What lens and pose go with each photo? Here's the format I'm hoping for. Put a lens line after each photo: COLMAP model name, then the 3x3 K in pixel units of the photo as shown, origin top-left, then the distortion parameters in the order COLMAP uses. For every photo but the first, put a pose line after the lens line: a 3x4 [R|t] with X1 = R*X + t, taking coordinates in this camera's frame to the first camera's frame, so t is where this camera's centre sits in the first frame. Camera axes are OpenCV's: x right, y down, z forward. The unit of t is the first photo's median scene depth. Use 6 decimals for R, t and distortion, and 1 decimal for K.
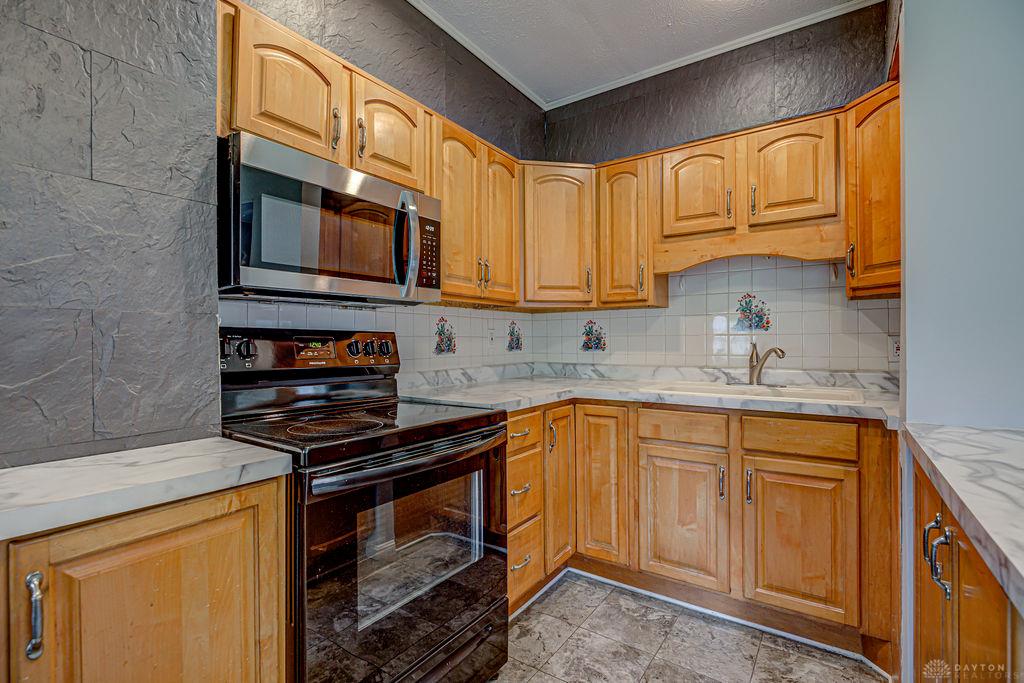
lens RADIAL K [[467.9, 0, 514.4], [0, 467.9, 346.0], [0, 0, 1]] dist [-0.012598, 0.000120]
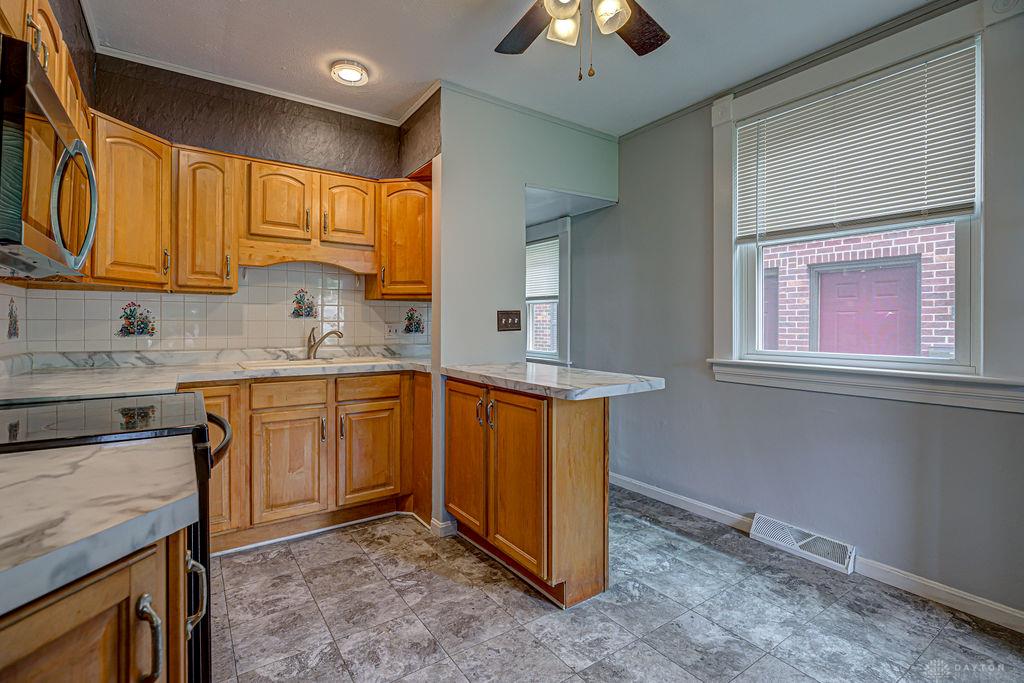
lens RADIAL K [[467.9, 0, 514.4], [0, 467.9, 346.0], [0, 0, 1]] dist [-0.012598, 0.000120]
pose [[0.342835, -0.033479, 0.938799, -0.575716], [0.007814, 0.999432, 0.032788, 0.007338], [-0.939363, -0.003905, 0.342902, 0.004927]]
